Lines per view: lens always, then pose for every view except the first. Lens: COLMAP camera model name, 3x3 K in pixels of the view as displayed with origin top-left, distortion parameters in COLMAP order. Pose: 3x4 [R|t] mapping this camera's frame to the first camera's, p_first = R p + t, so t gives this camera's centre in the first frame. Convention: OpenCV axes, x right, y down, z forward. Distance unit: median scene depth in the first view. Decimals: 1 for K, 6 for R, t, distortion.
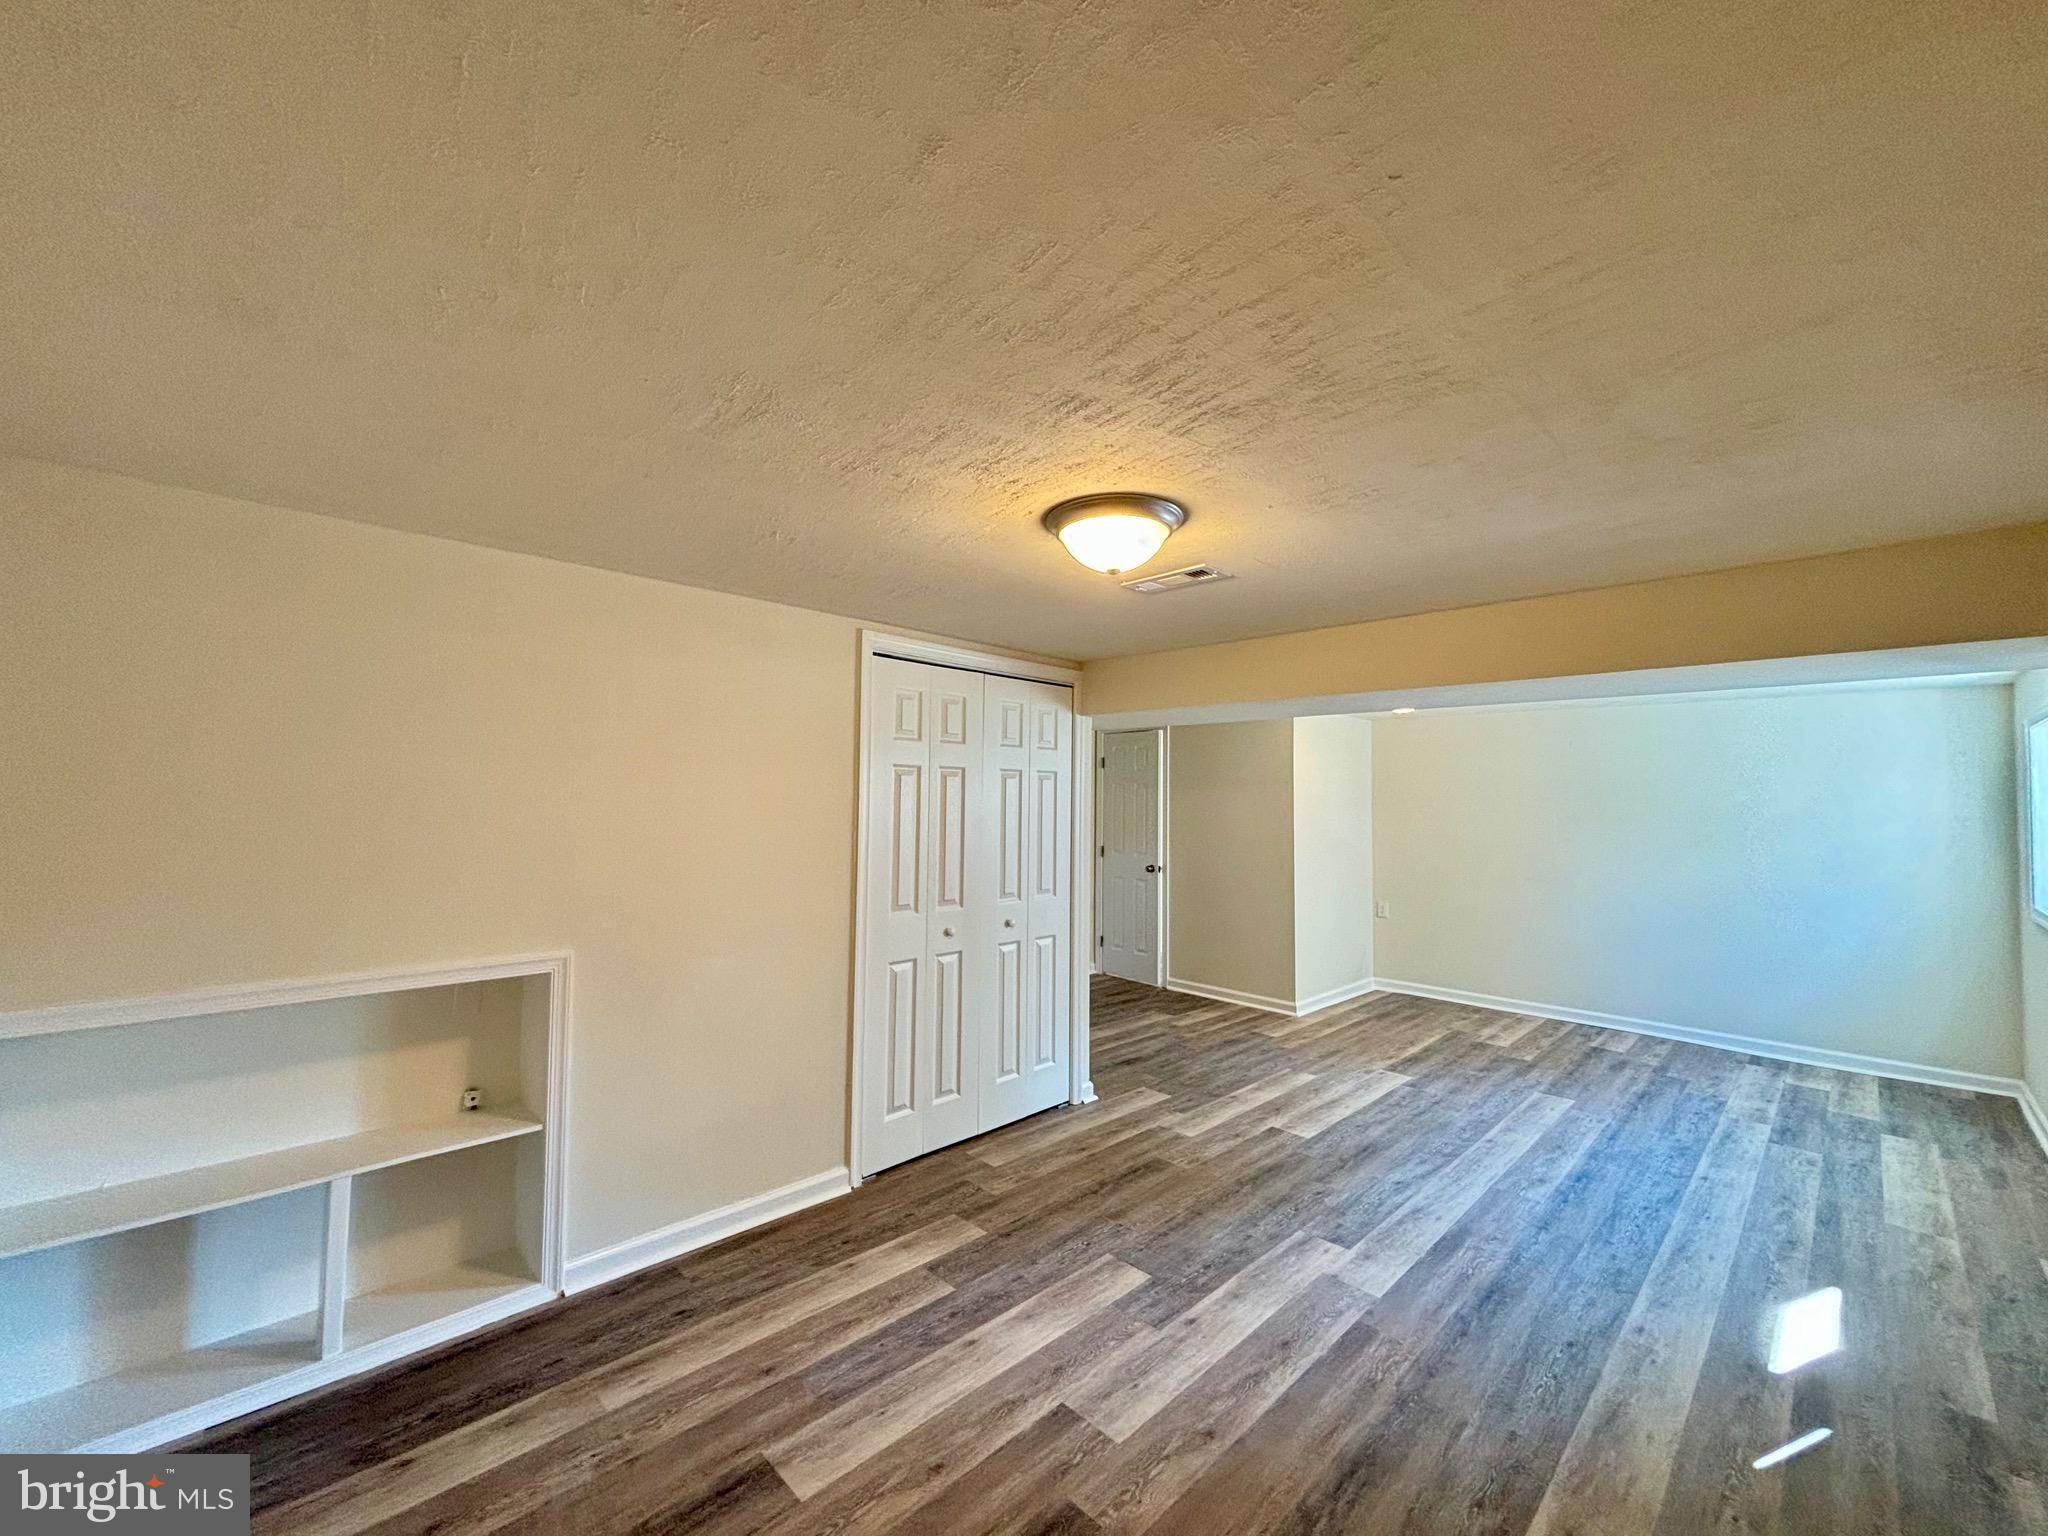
lens RADIAL K [[827.1, 0, 1023.6], [0, 827.1, 758.1], [0, 0, 1]] dist [-0.005873, 0.003540]
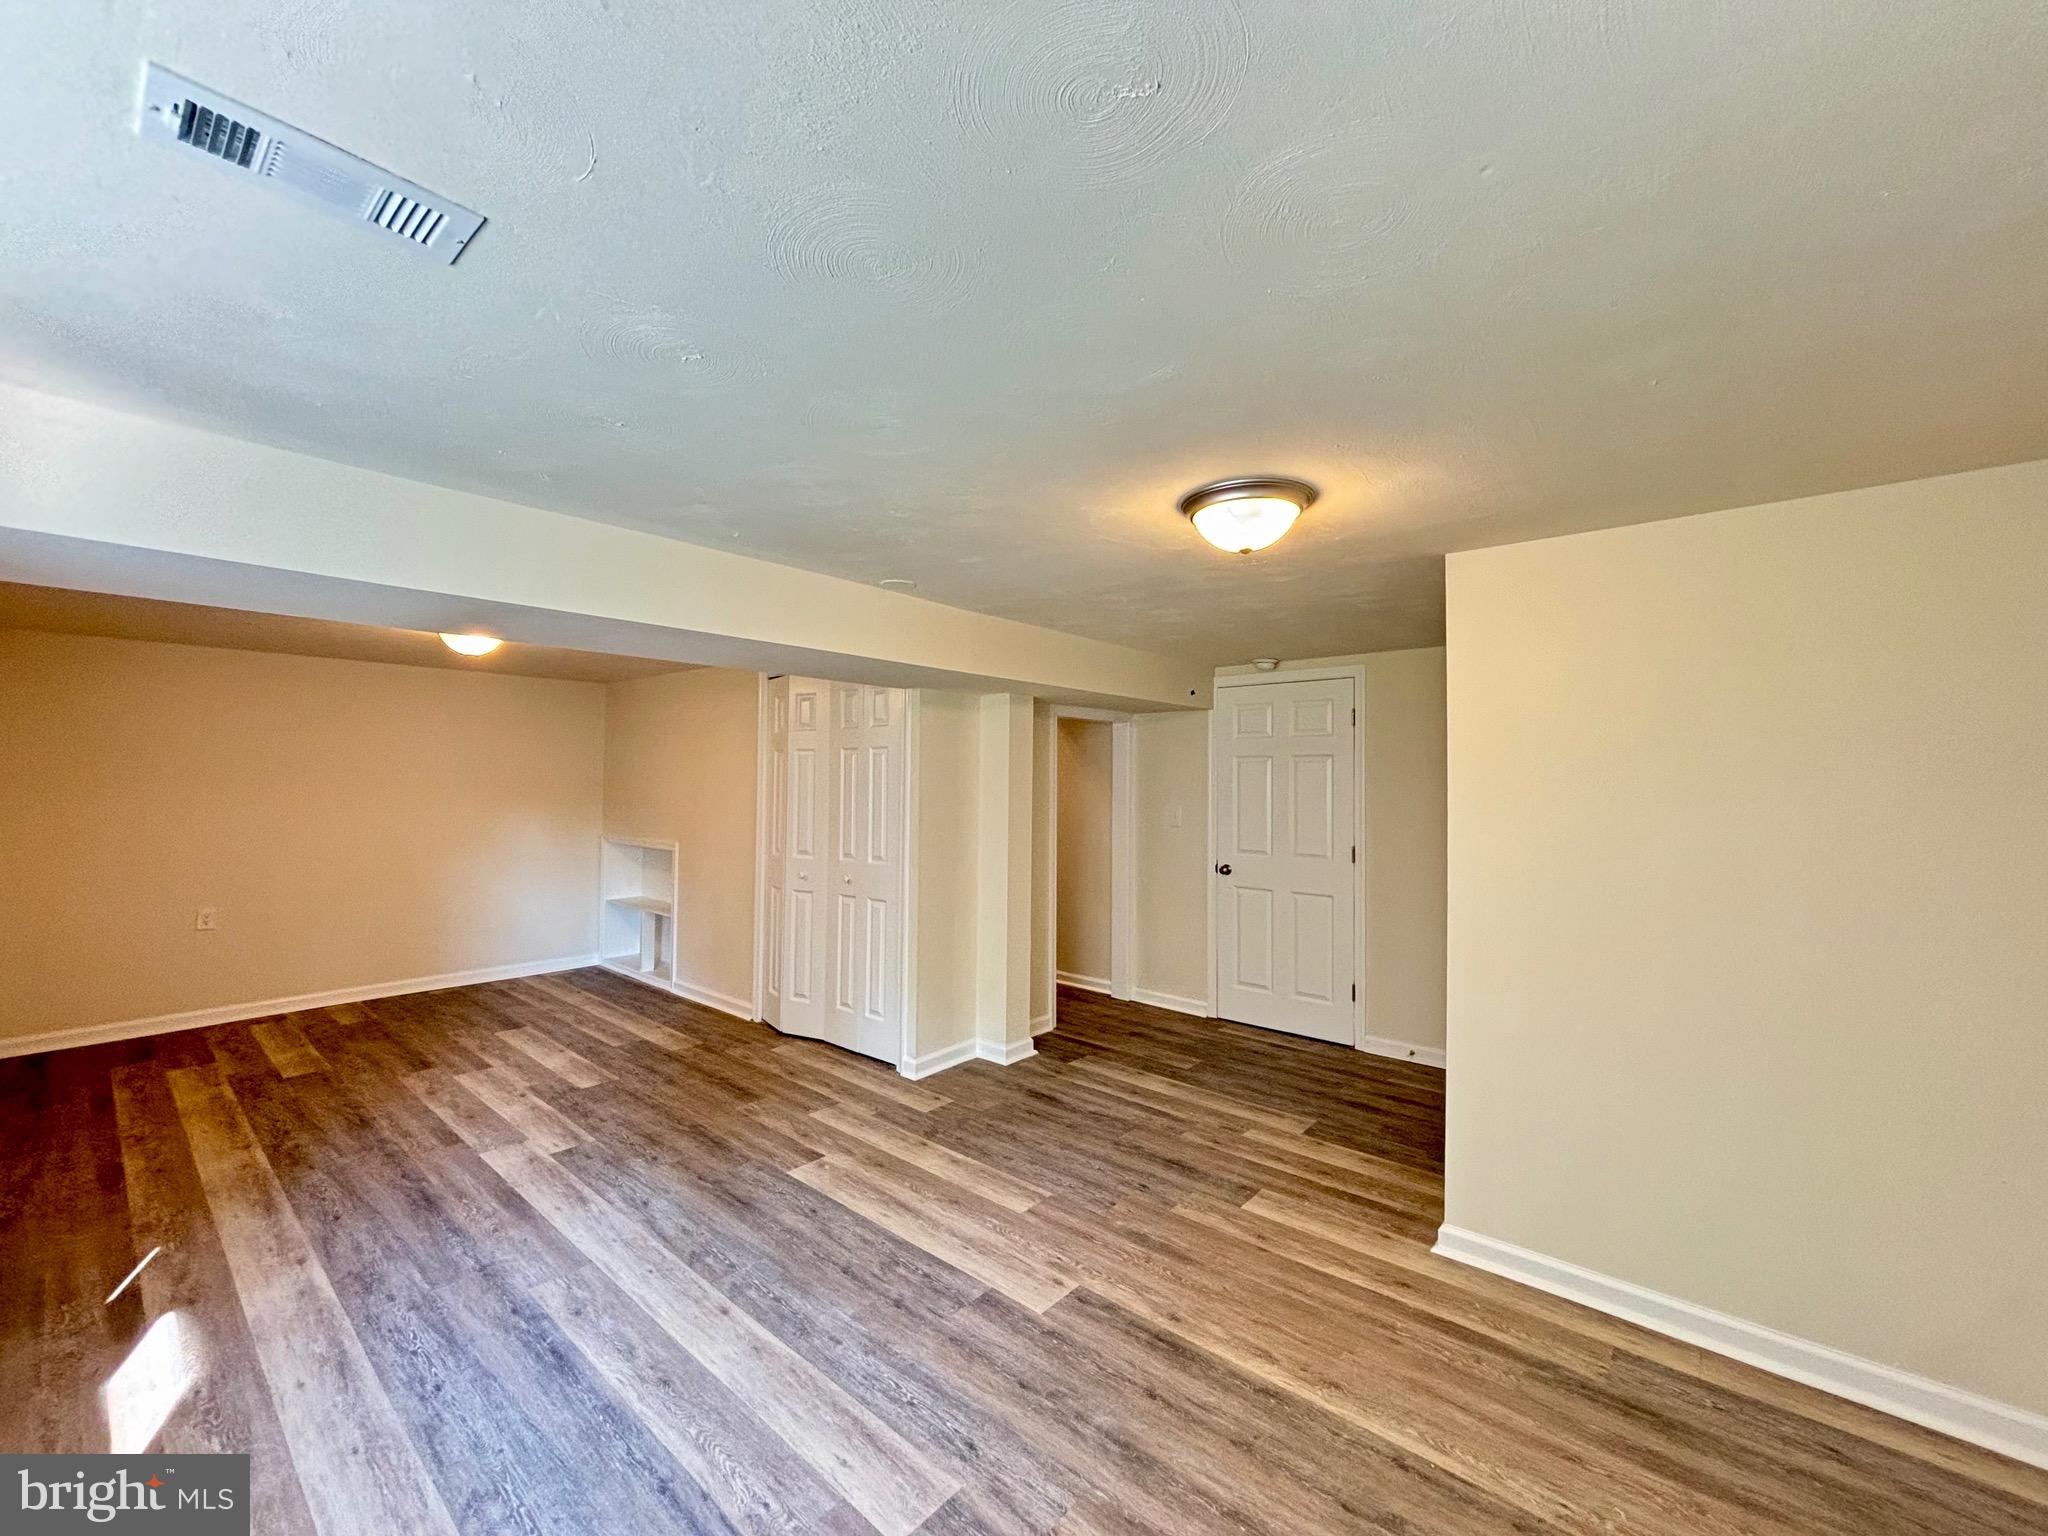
lens RADIAL K [[827.1, 0, 1022.4], [0, 827.1, 769.9], [0, 0, 1]] dist [-0.005873, 0.003540]
pose [[0.079382, -0.028497, -0.996437, 1.386225], [0.042469, 0.998780, -0.025180, 0.099226], [0.995939, -0.040319, 0.080495, 1.364677]]
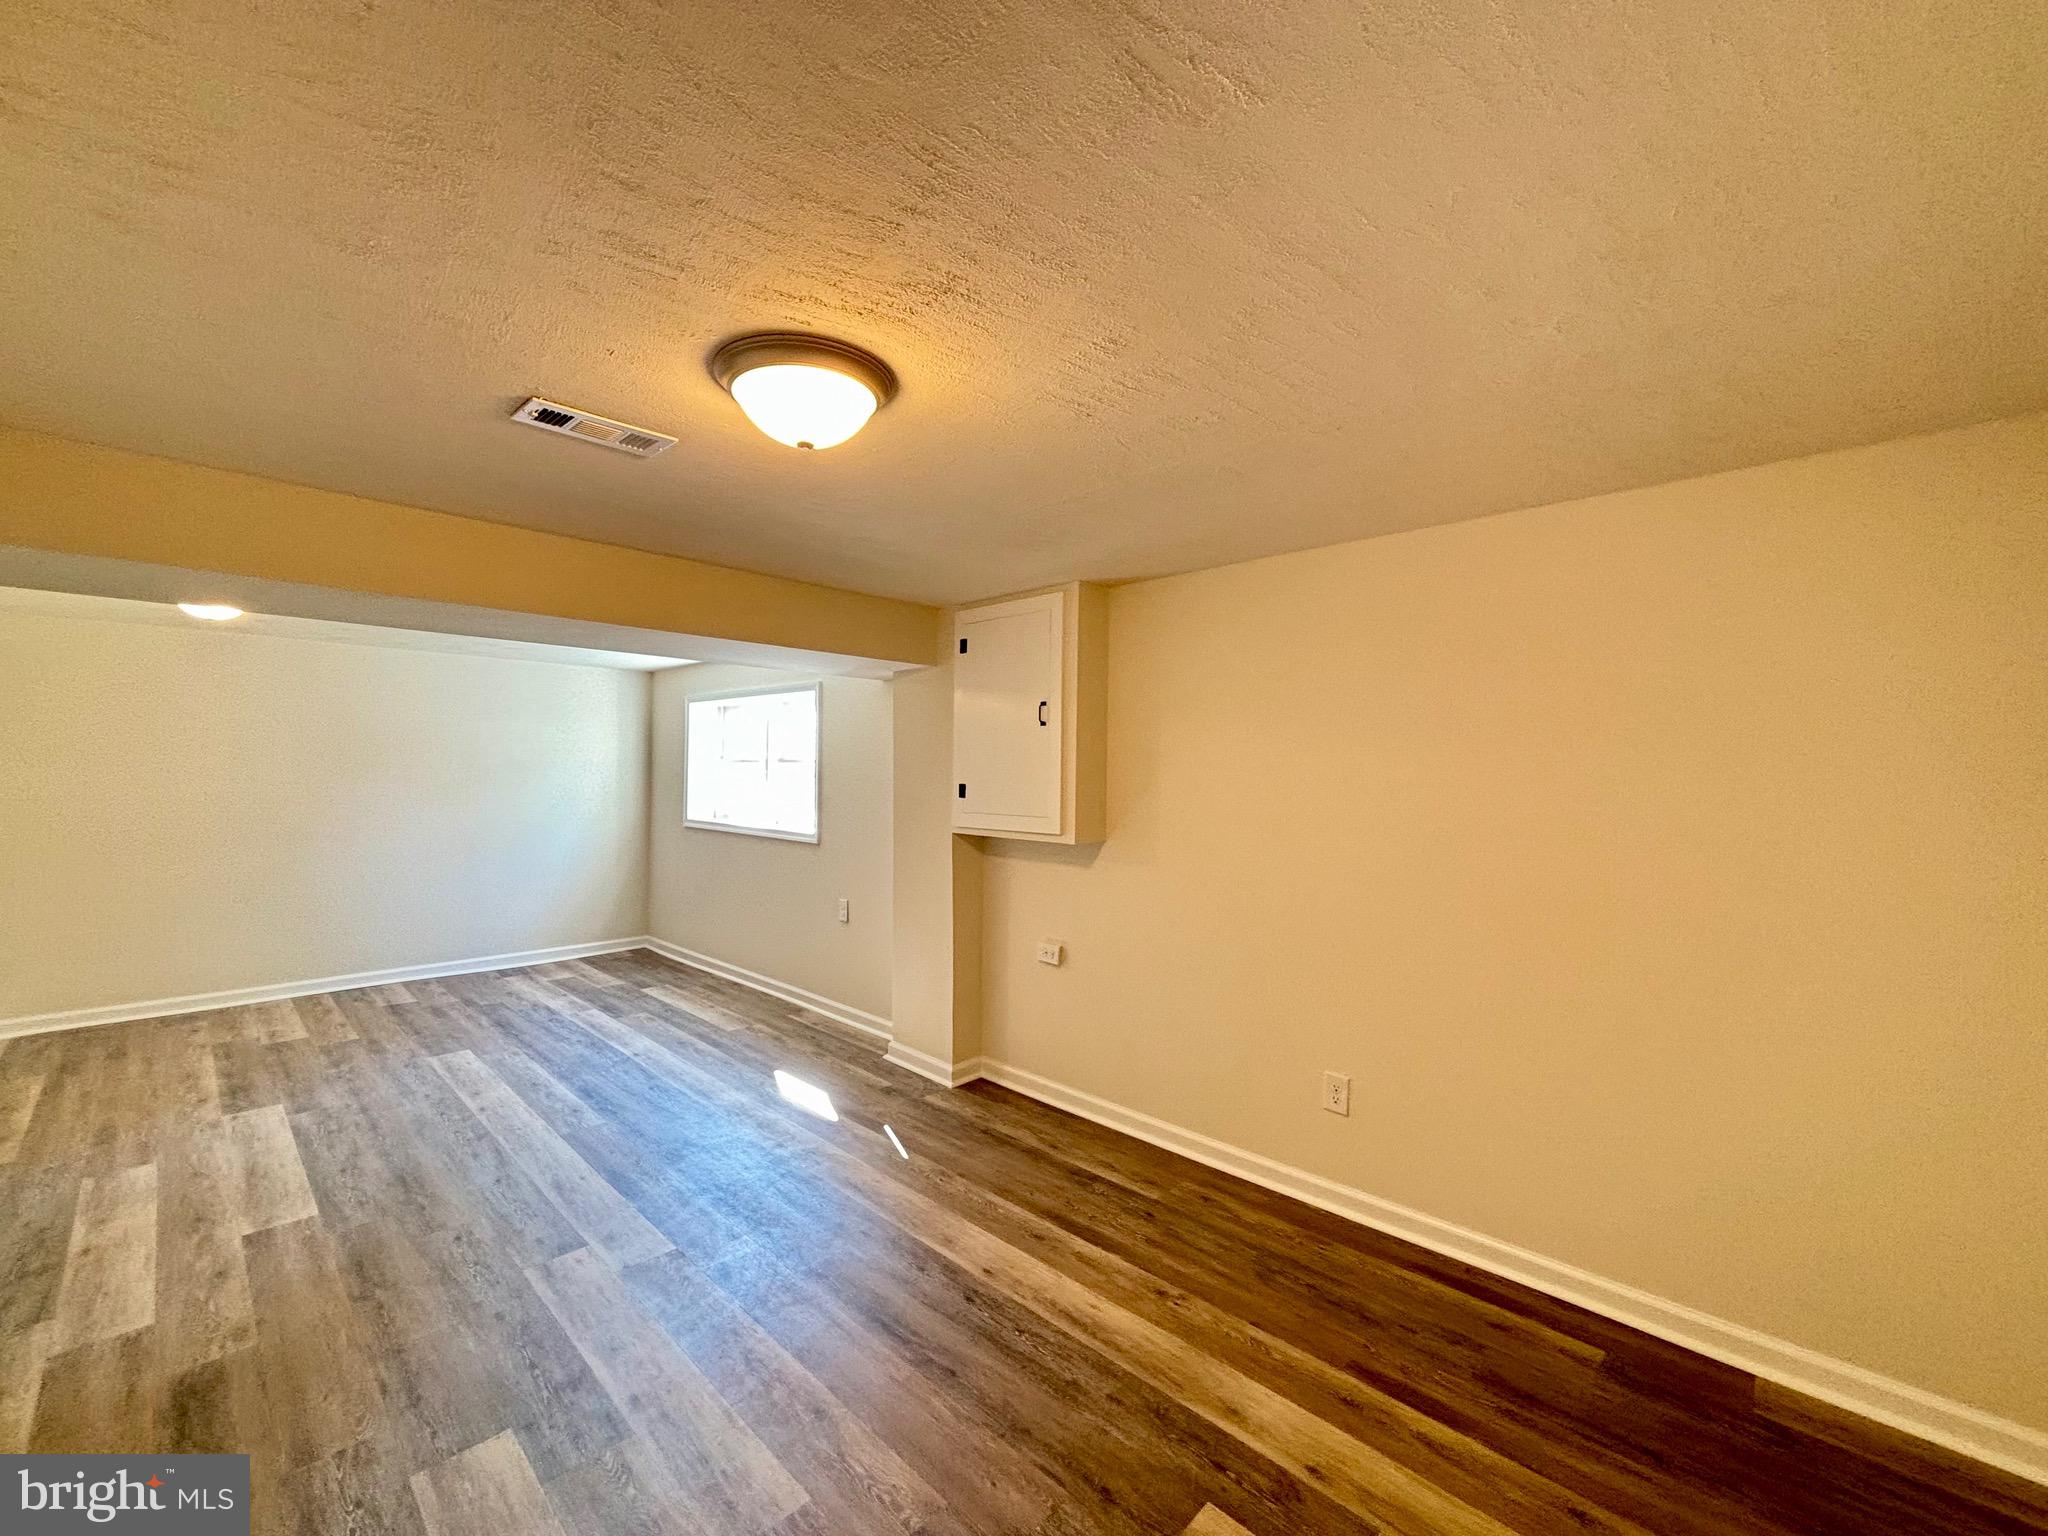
lens RADIAL K [[827.1, 0, 1018.6], [0, 827.1, 760.5], [0, 0, 1]] dist [-0.005873, 0.003540]
pose [[-0.021182, -0.001385, 0.999775, -0.434143], [-0.063510, 0.997981, 0.000037, 0.037439], [-0.997756, -0.063495, -0.021227, 0.505622]]
